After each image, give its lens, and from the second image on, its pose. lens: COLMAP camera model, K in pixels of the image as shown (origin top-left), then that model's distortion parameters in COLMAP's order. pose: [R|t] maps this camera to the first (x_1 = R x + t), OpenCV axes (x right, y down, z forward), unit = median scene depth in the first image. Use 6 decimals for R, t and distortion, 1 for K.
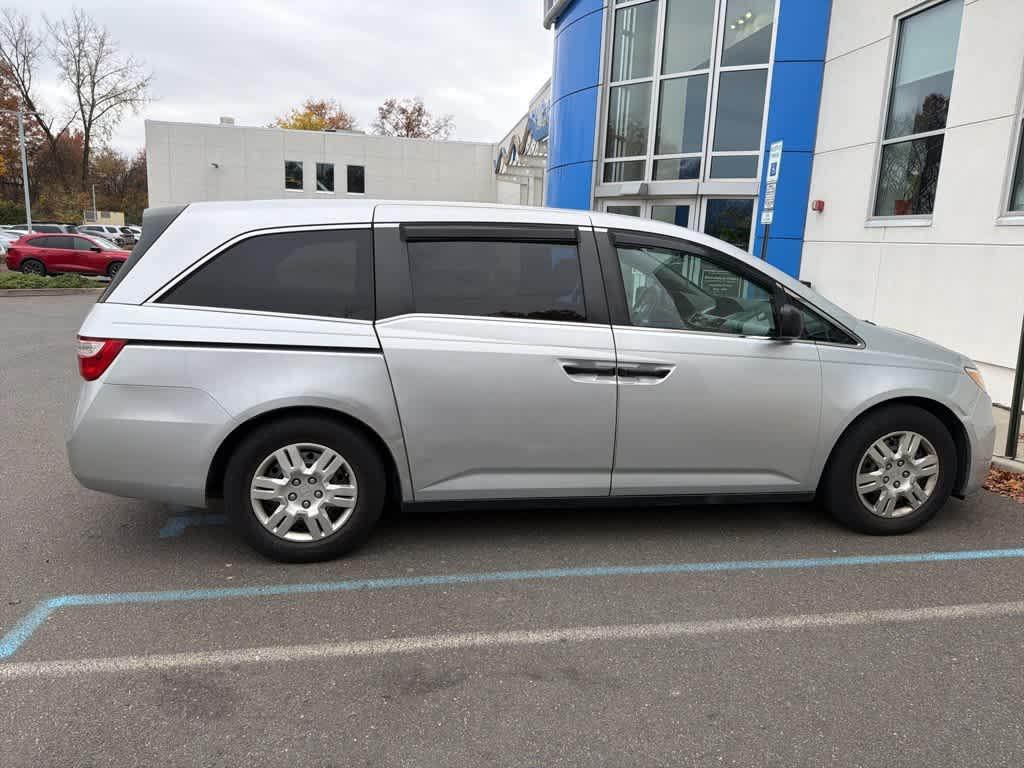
lens RADIAL K [[732.3, 0, 512.7], [0, 732.3, 369.5], [0, 0, 1]] dist [0.061052, -0.099635]
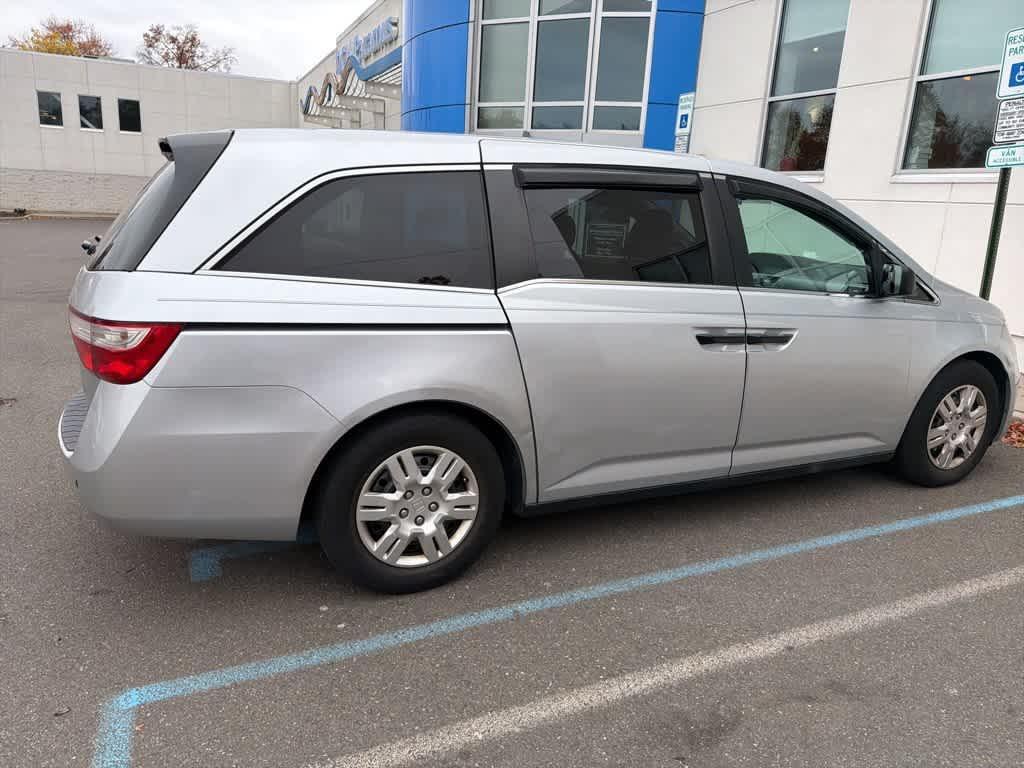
lens RADIAL K [[733.7, 0, 512.0], [0, 733.7, 384.0], [0, 0, 1]] dist [0.030569, -0.039897]
pose [[0.961239, -0.056359, 0.269897, -0.371607], [0.034315, 0.995729, 0.085713, -0.028784], [-0.273574, -0.073129, 0.959067, 0.205763]]
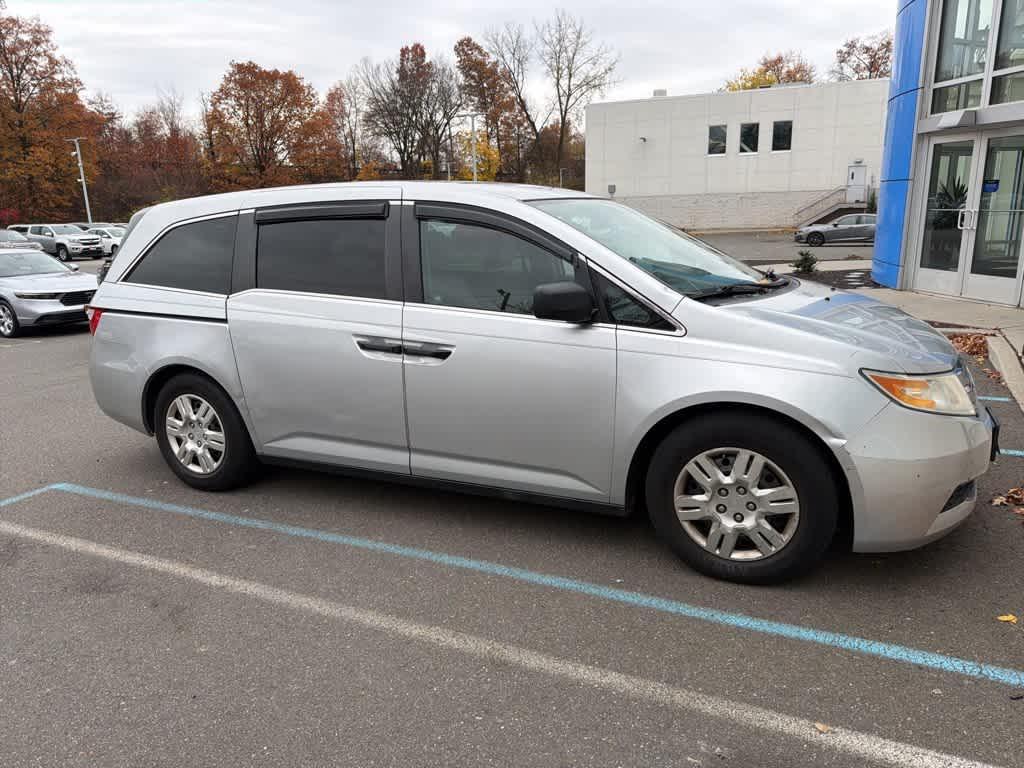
lens RADIAL K [[733.7, 0, 512.0], [0, 733.7, 384.0], [0, 0, 1]] dist [0.030569, -0.039897]
pose [[0.814751, 0.075772, -0.574839, 0.815069], [-0.038728, 0.996322, 0.076438, -0.031530], [0.578517, -0.040016, 0.814688, 0.279712]]
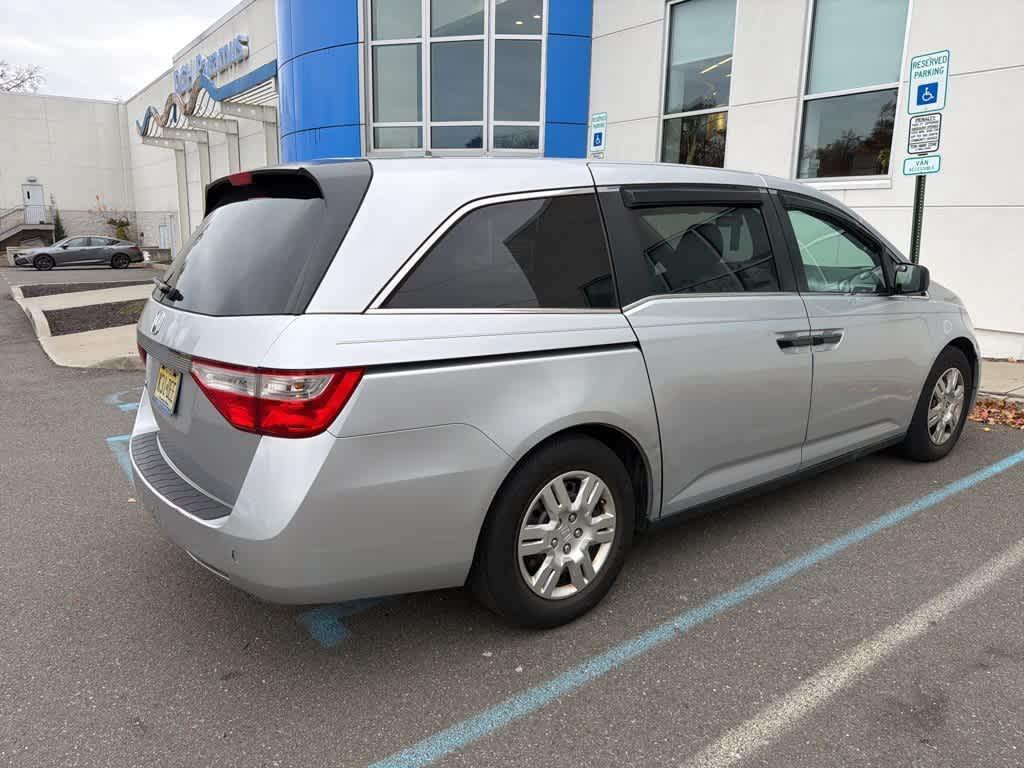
lens RADIAL K [[732.3, 0, 512.7], [0, 732.3, 369.5], [0, 0, 1]] dist [0.061052, -0.099635]
pose [[0.880265, -0.118829, 0.459362, -0.635328], [0.102513, 0.992896, 0.060400, -0.056876], [-0.463276, -0.006078, 0.886193, 0.317853]]
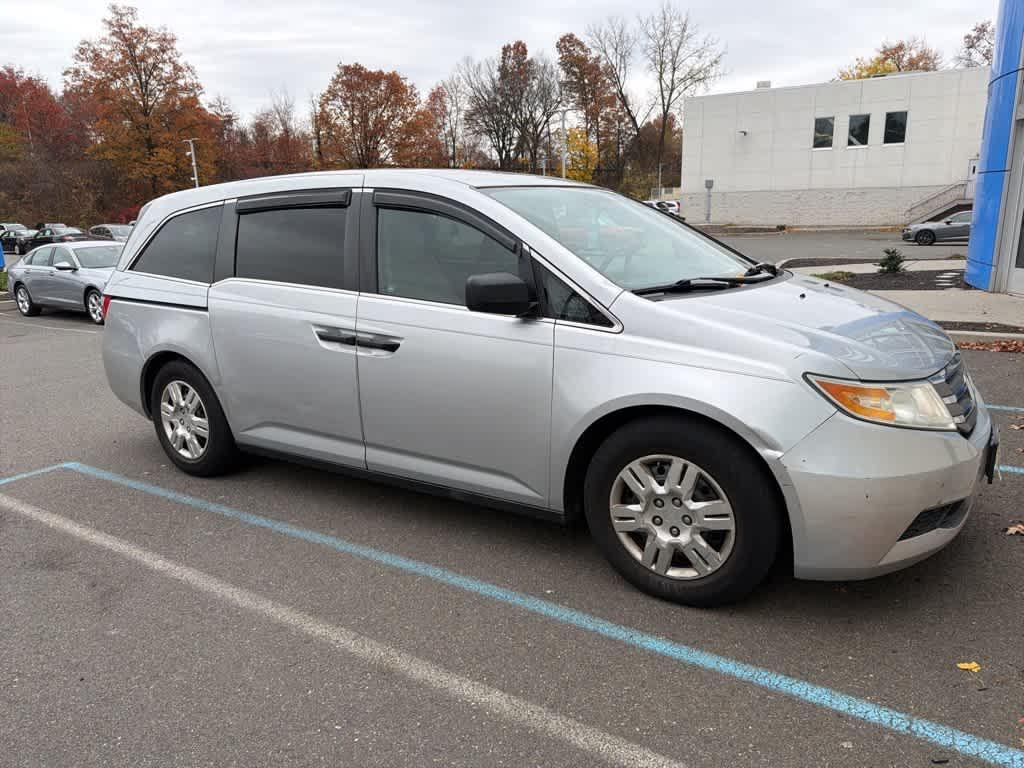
lens RADIAL K [[733.7, 0, 512.0], [0, 733.7, 384.0], [0, 0, 1]] dist [0.030569, -0.039897]
pose [[0.729219, 0.101670, -0.676685, 0.931184], [-0.058767, 0.994552, 0.086099, -0.035309], [0.681752, -0.023018, 0.731221, 0.428158]]
